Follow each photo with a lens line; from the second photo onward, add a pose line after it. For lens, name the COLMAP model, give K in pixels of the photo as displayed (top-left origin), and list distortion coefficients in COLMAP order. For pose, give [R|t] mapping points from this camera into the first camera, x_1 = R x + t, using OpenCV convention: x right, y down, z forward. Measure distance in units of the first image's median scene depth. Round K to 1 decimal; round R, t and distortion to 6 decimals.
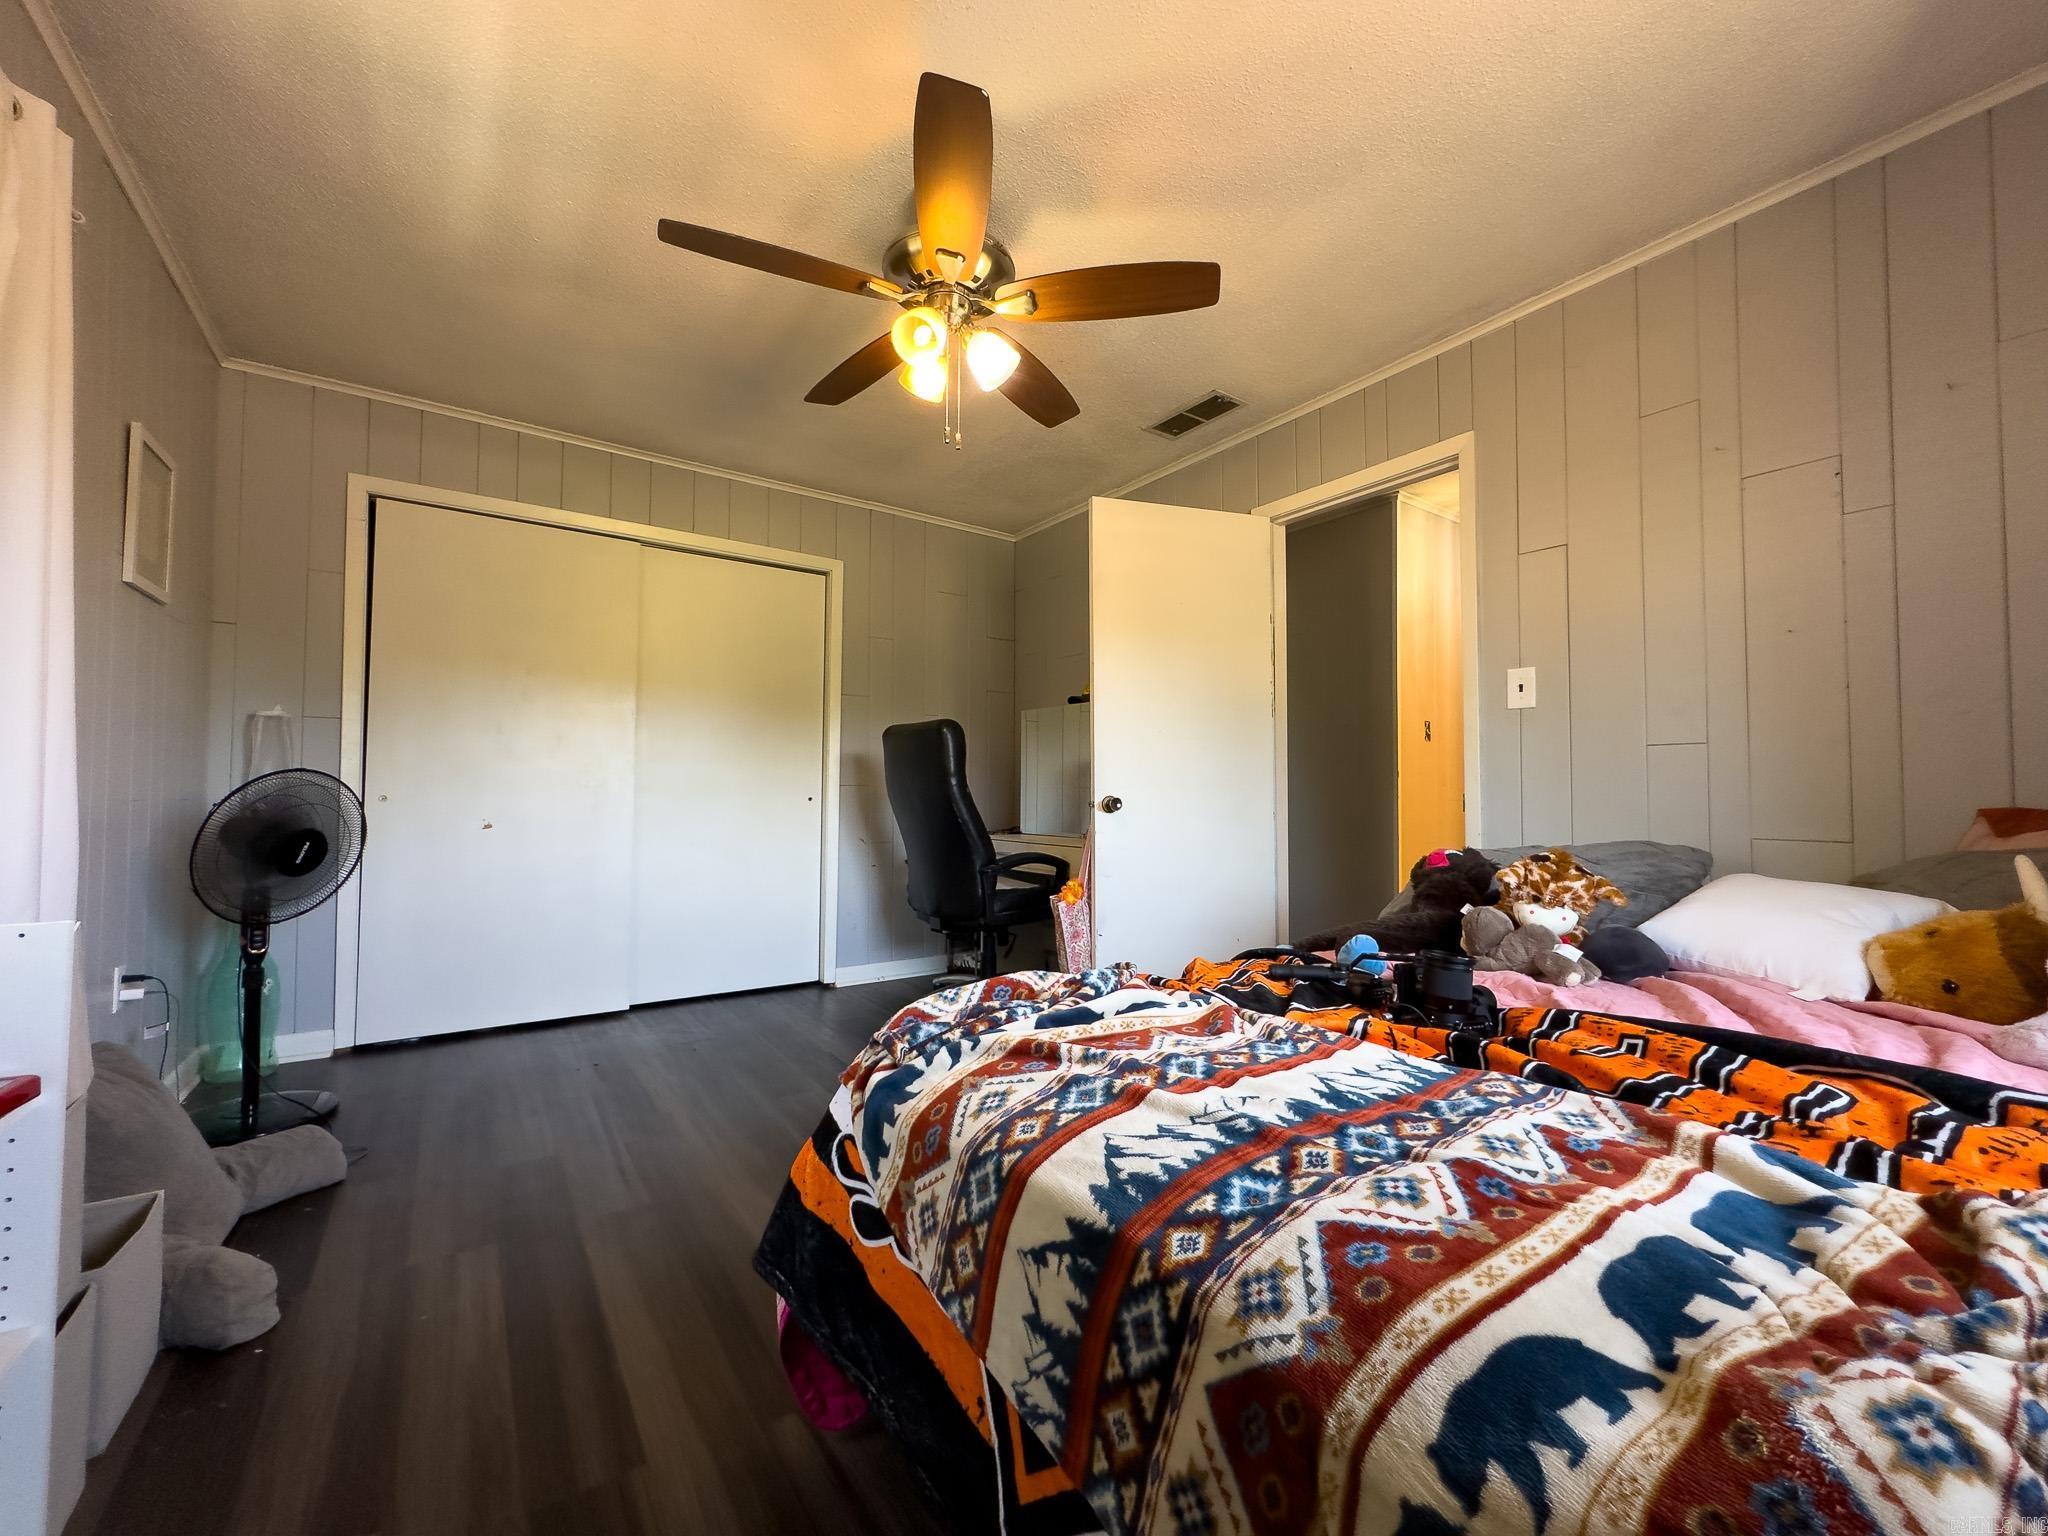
lens RADIAL K [[819.4, 0, 1029.2], [0, 819.4, 767.2], [0, 0, 1]] dist [-0.000930, -0.000077]
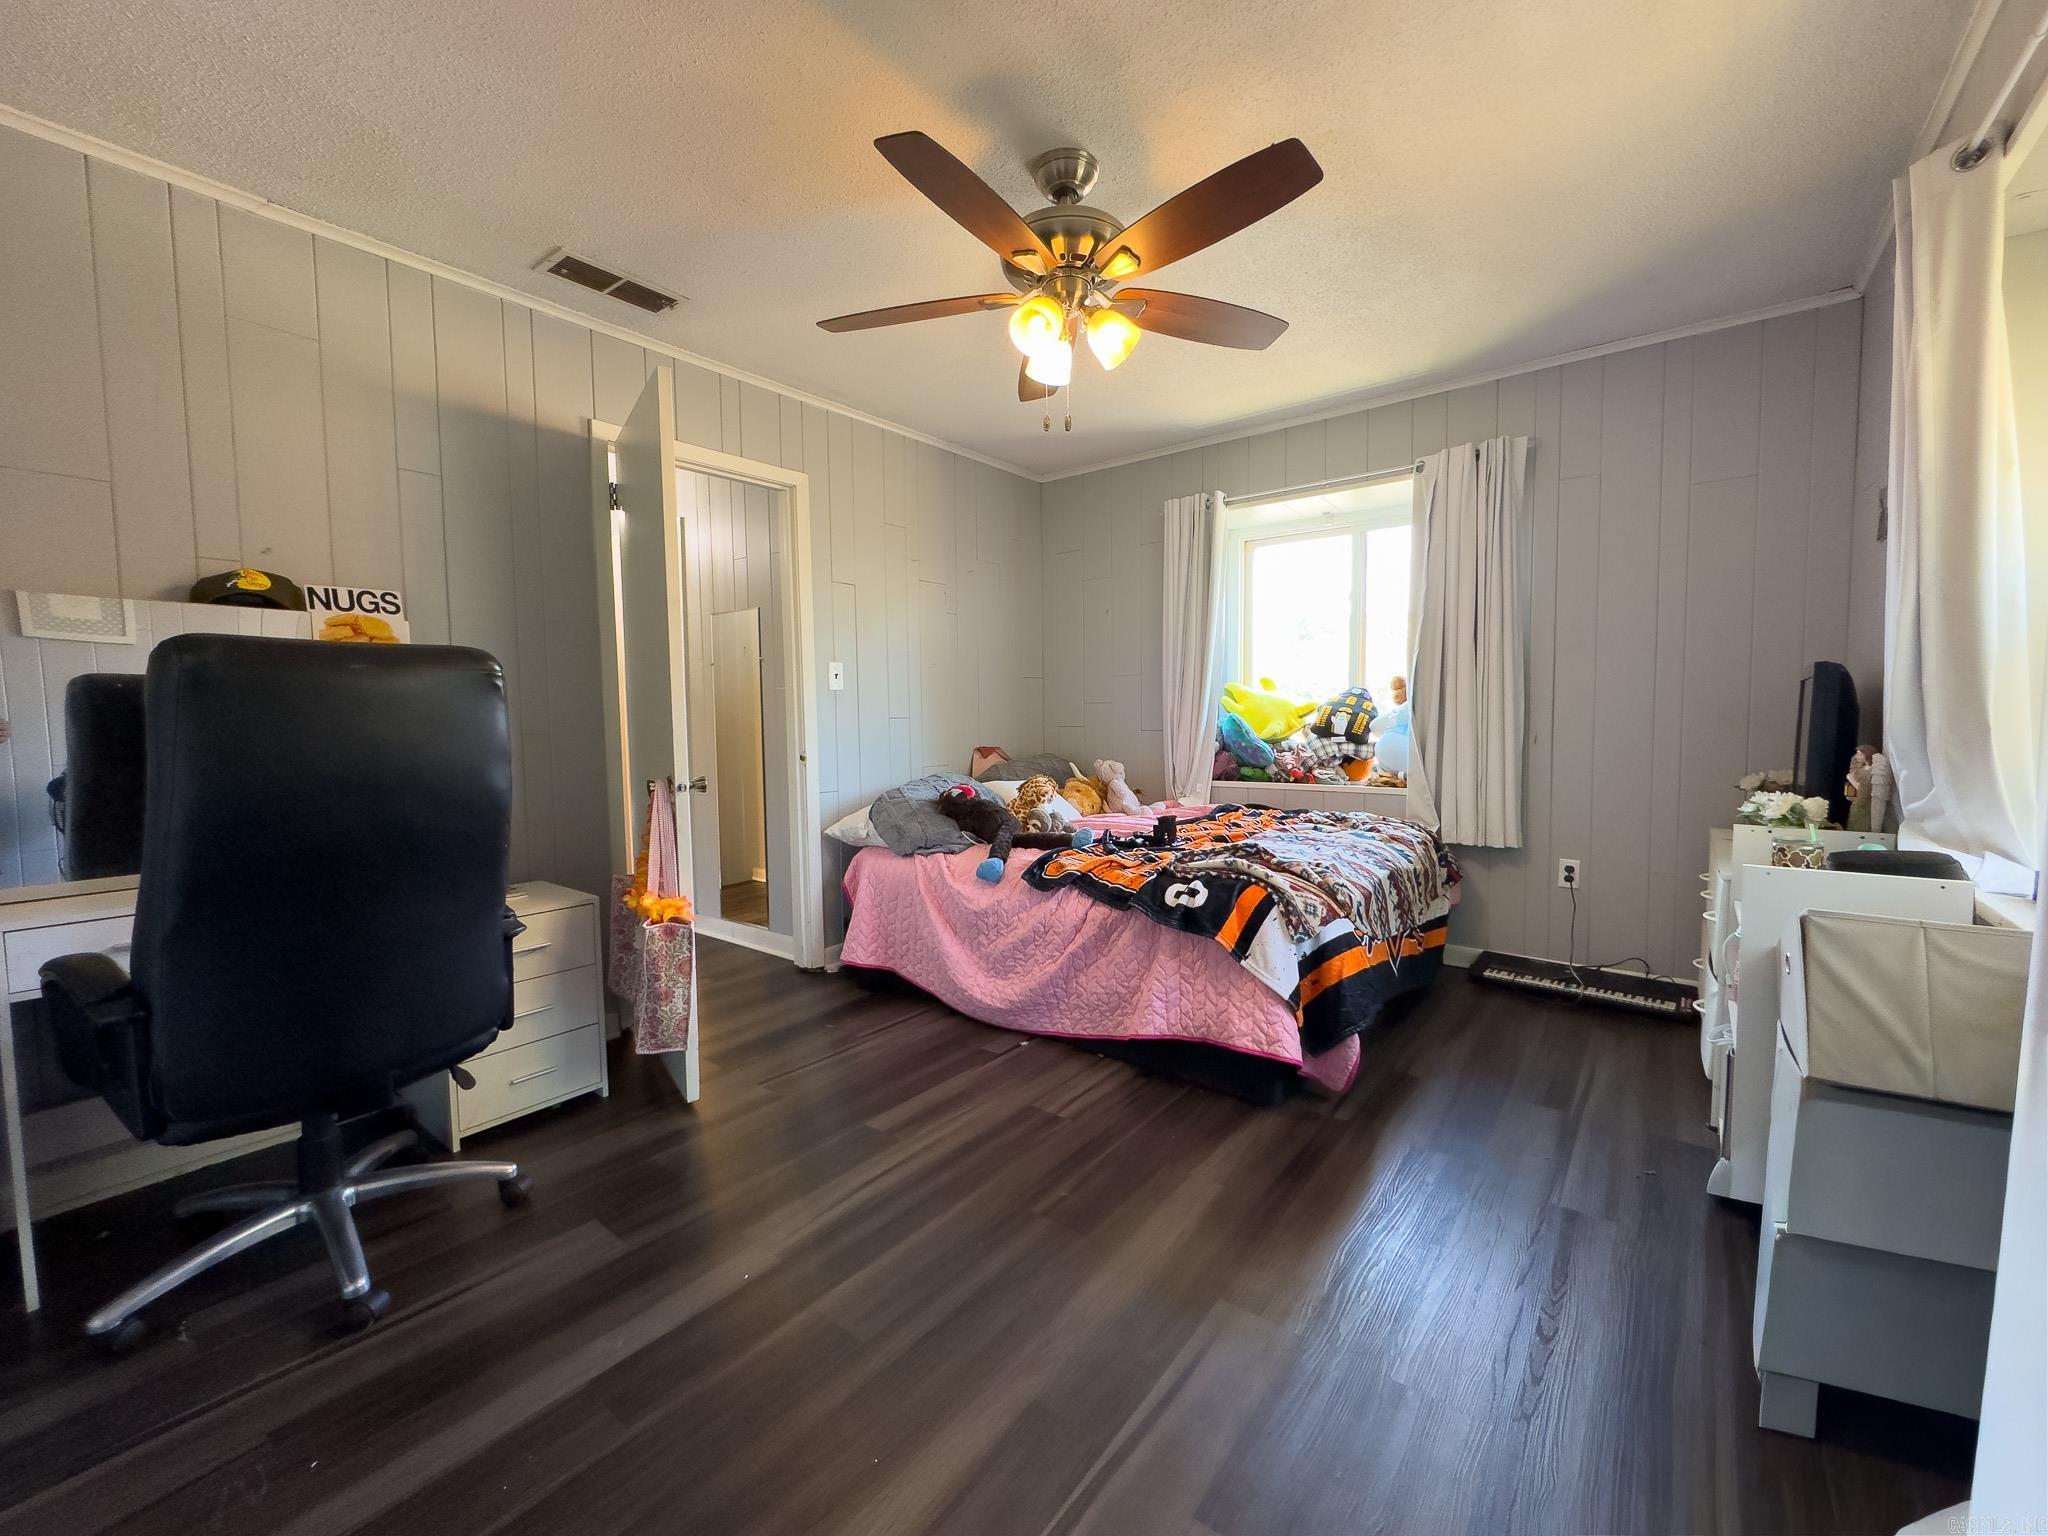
lens RADIAL K [[819.4, 0, 1029.2], [0, 819.4, 767.2], [0, 0, 1]] dist [-0.000930, -0.000077]
pose [[-0.286800, -0.060176, 0.956099, -0.882567], [-0.016679, 0.998188, 0.057821, -0.025529], [-0.957845, 0.000636, -0.287284, 1.083575]]
